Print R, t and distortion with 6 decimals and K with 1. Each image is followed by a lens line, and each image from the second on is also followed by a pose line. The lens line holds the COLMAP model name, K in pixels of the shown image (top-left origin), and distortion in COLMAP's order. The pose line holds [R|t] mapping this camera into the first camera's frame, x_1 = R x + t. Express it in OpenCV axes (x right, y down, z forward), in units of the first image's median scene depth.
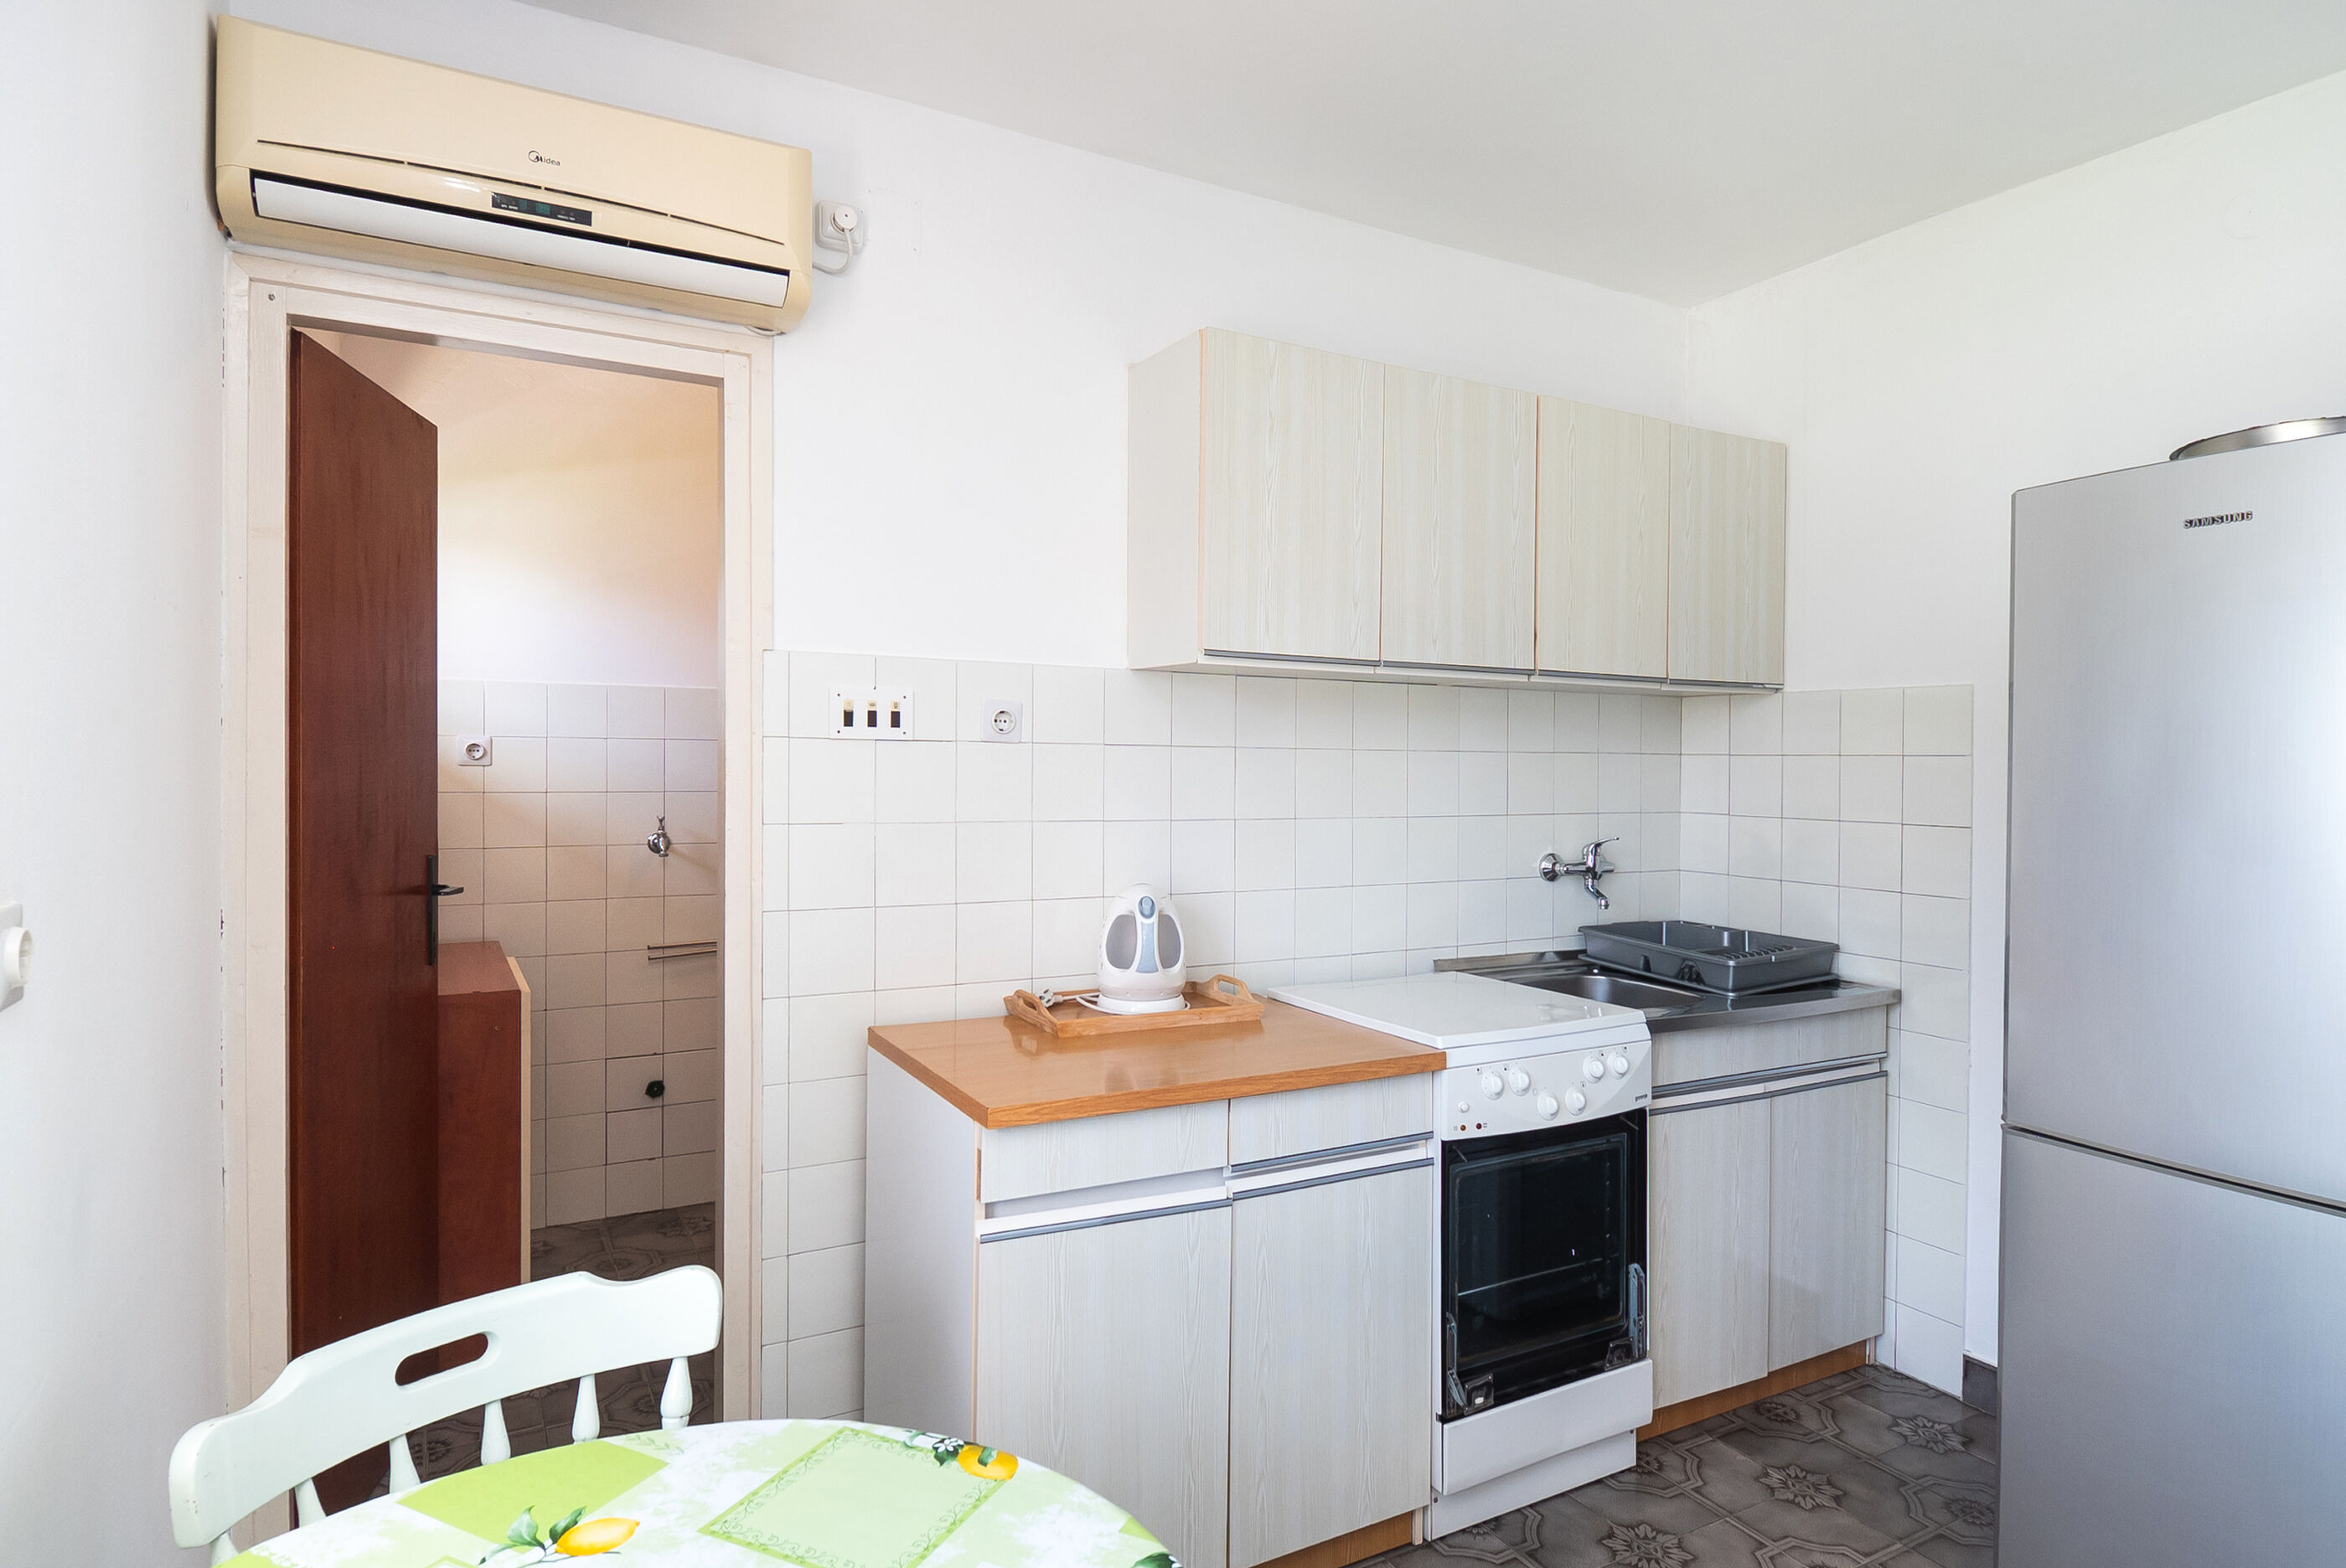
lens RADIAL K [[1272.7, 0, 1169.9], [0, 1272.7, 773.7], [0, 0, 1]] dist [-0.000201, -0.015586]
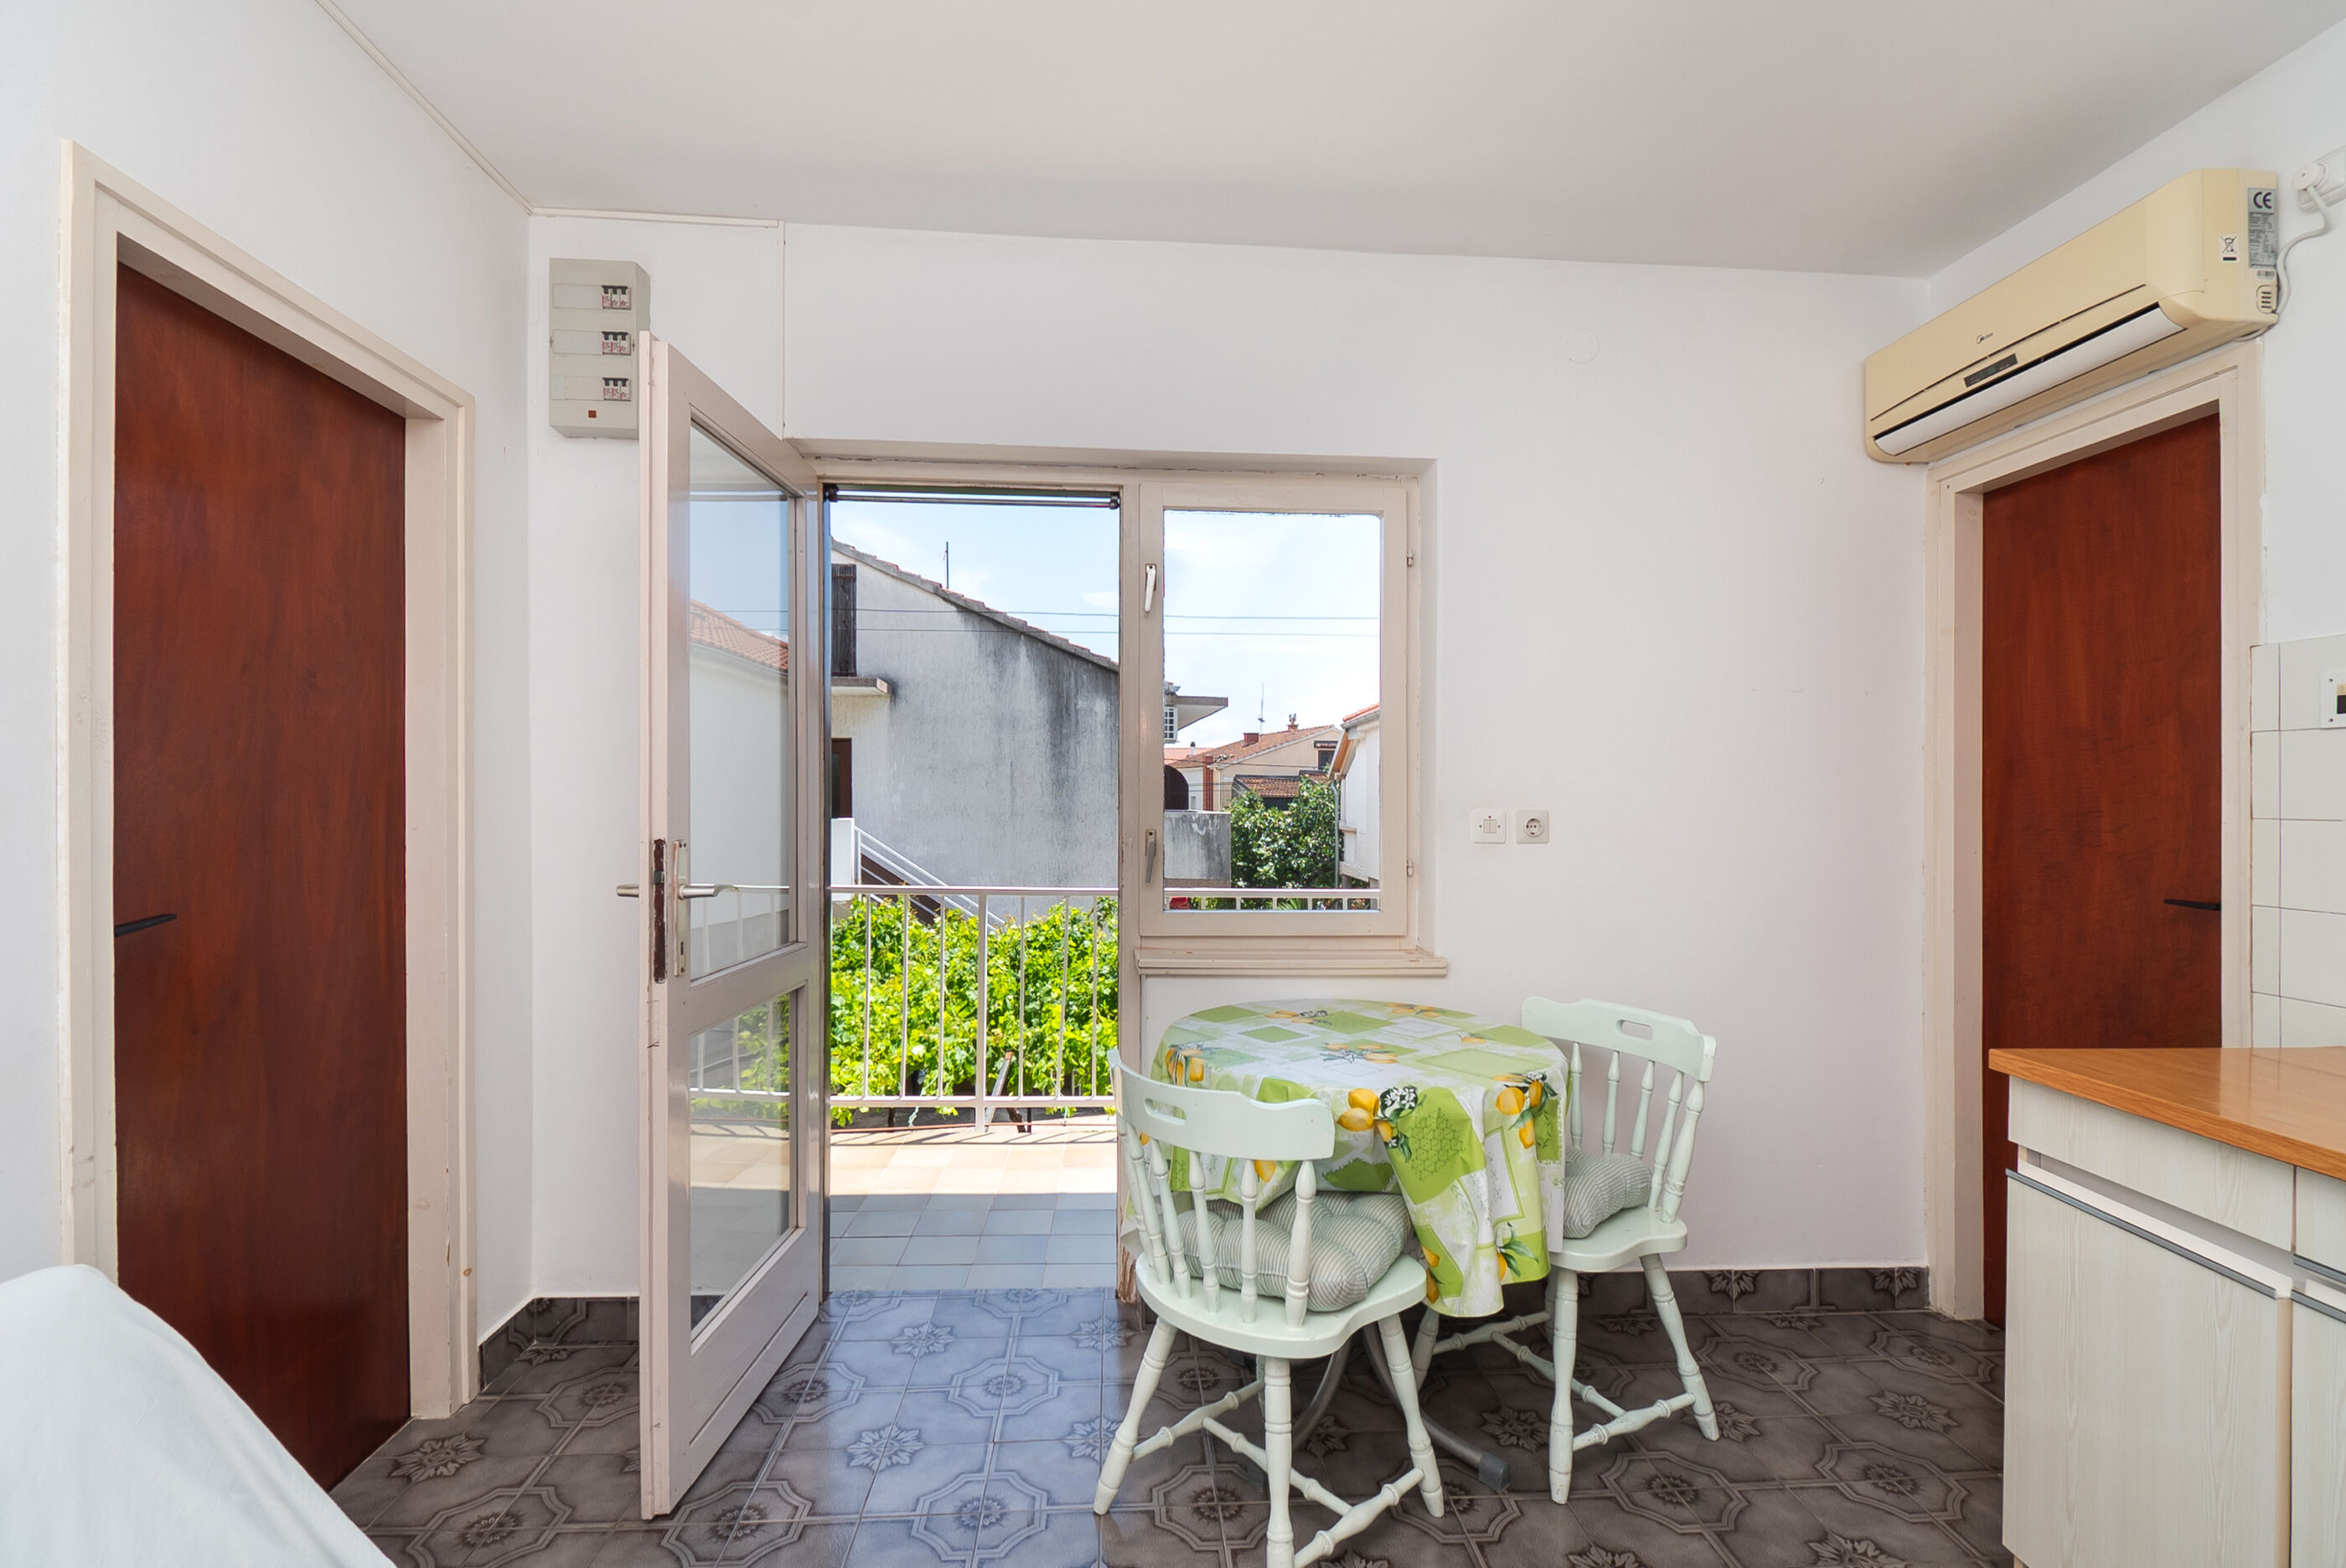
lens RADIAL K [[1052.3, 0, 1181.8], [0, 1052.3, 762.3], [0, 0, 1]] dist [0.002652, -0.010164]
pose [[-0.423667, -0.050414, -0.904414, 0.789078], [-0.043065, 0.998442, -0.035482, 0.058511], [0.904794, 0.023916, -0.425178, 0.600192]]
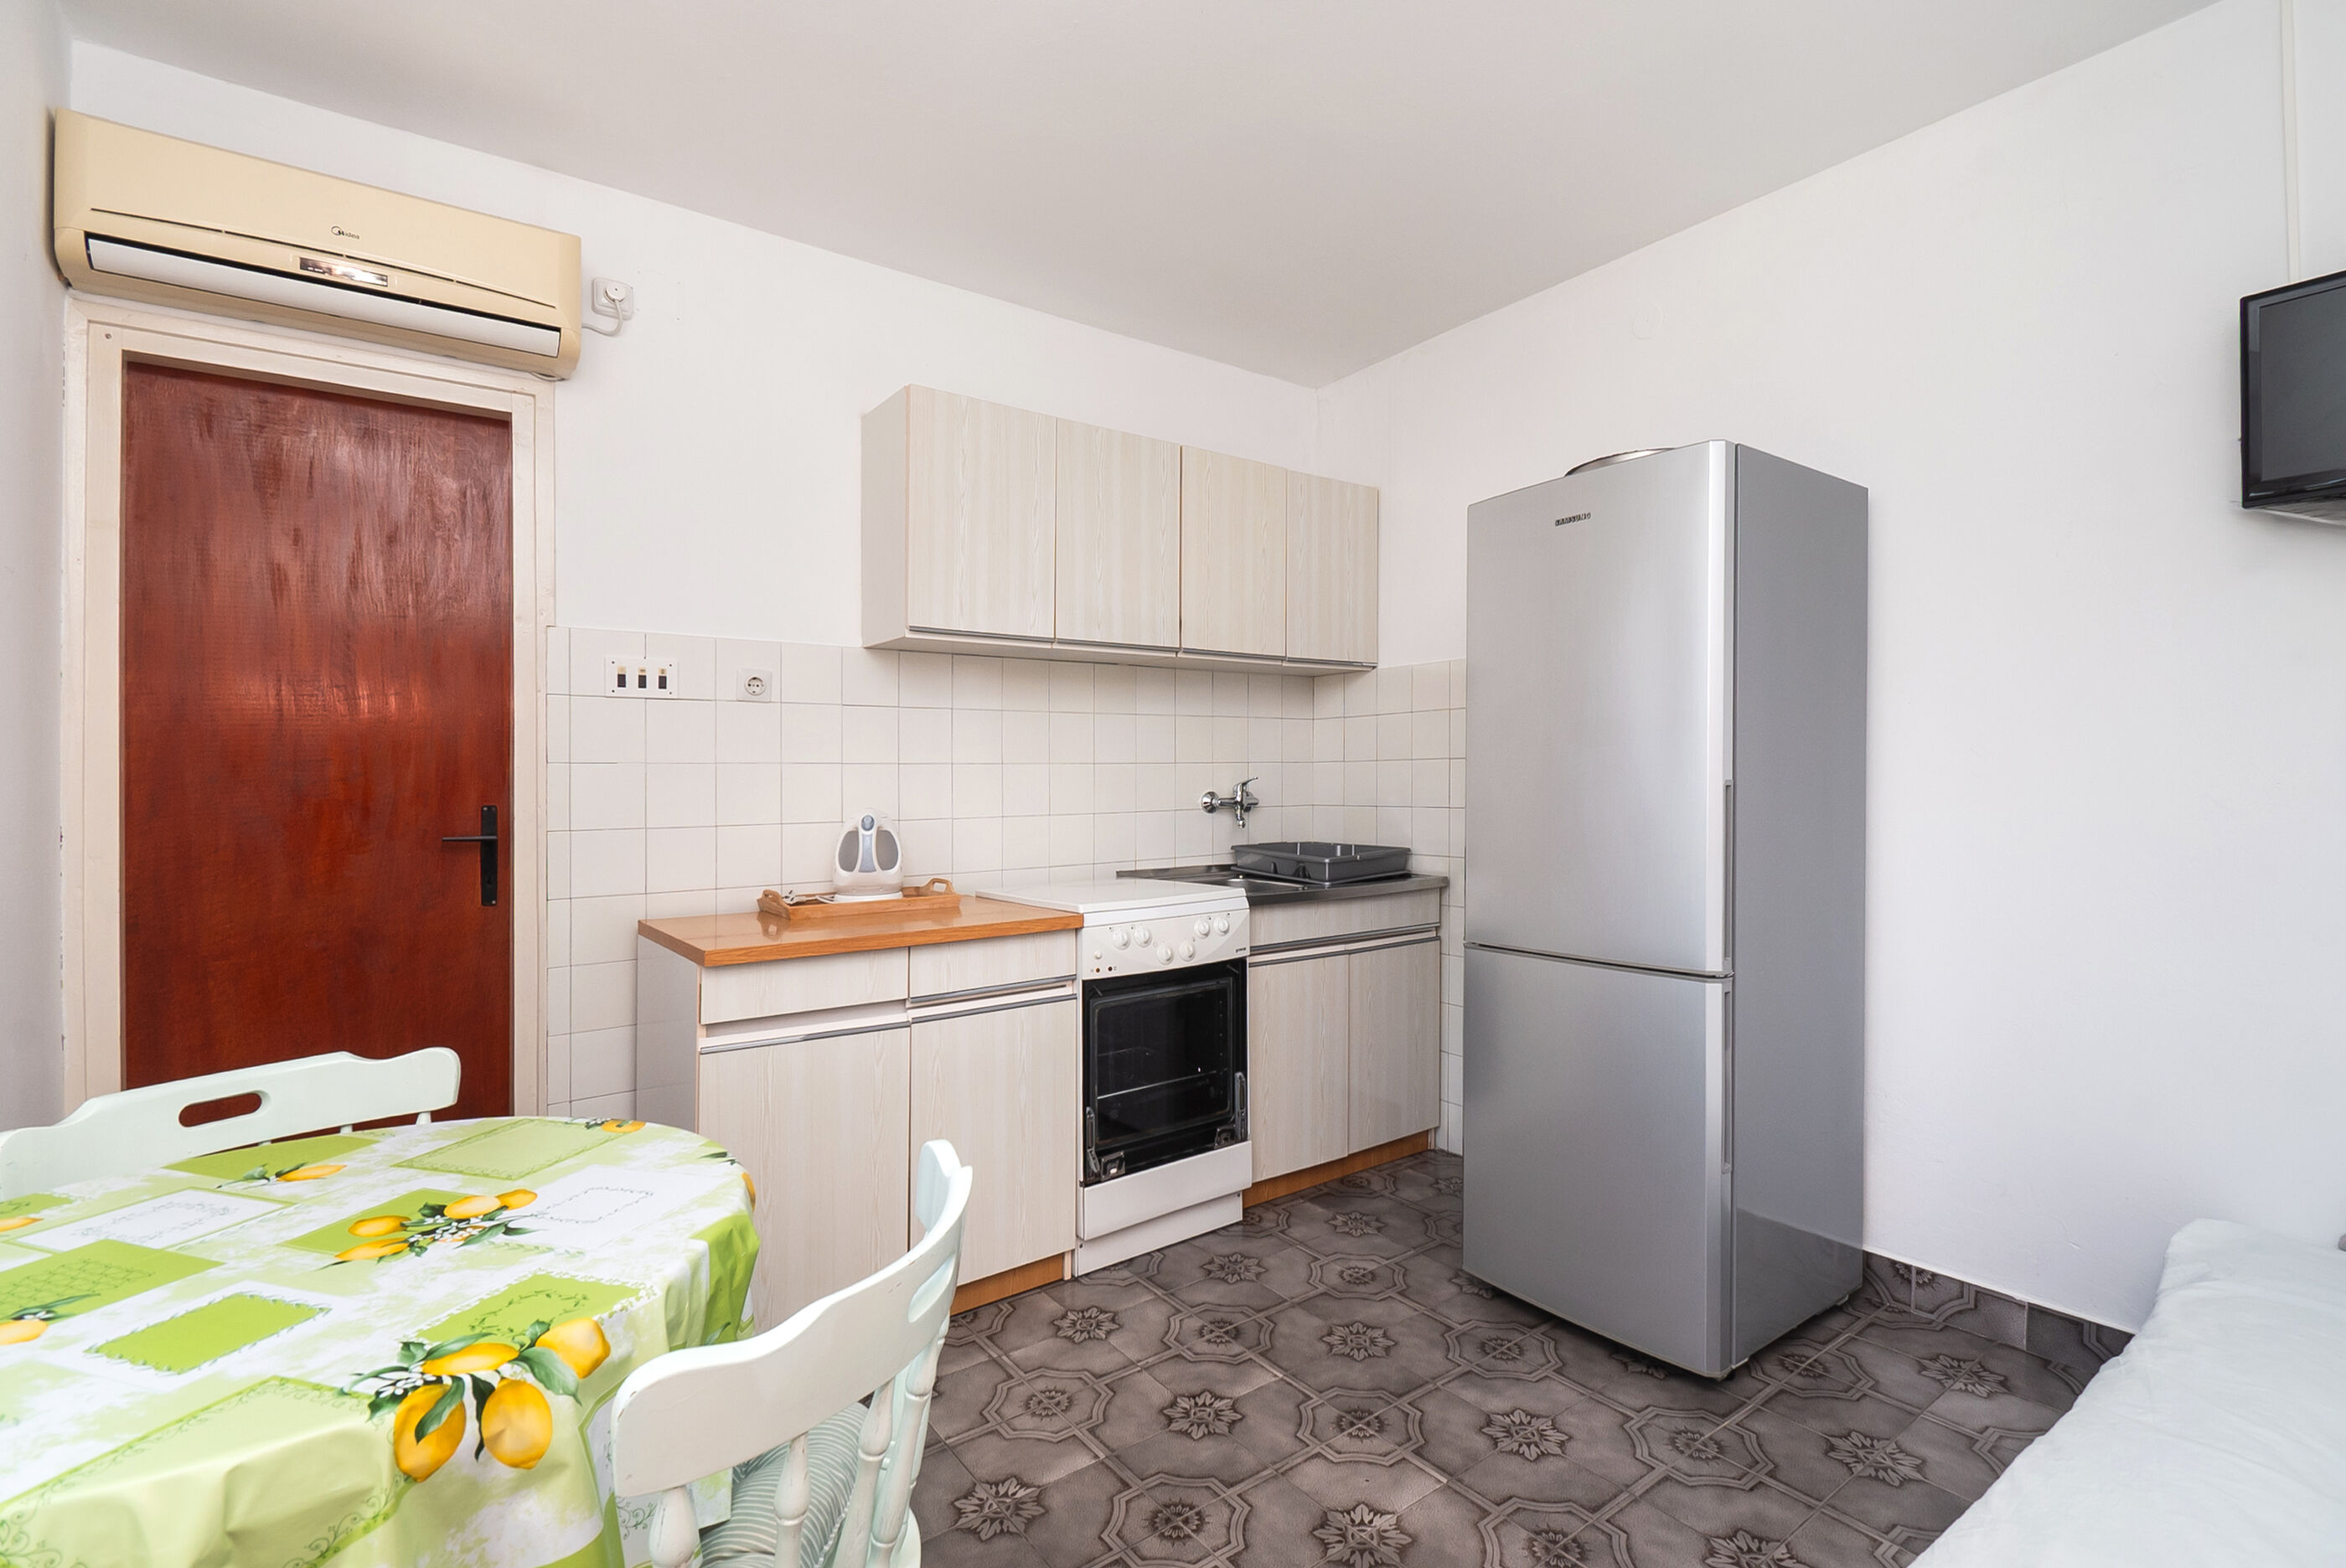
lens RADIAL K [[1080.3, 0, 1188.3], [0, 1080.3, 781.2], [0, 0, 1]] dist [0.003232, -0.010810]
pose [[0.990265, -0.024045, 0.137101, 0.161712], [0.026554, 0.999511, -0.016501, 0.091908], [-0.136637, 0.019981, 0.990420, -0.149399]]
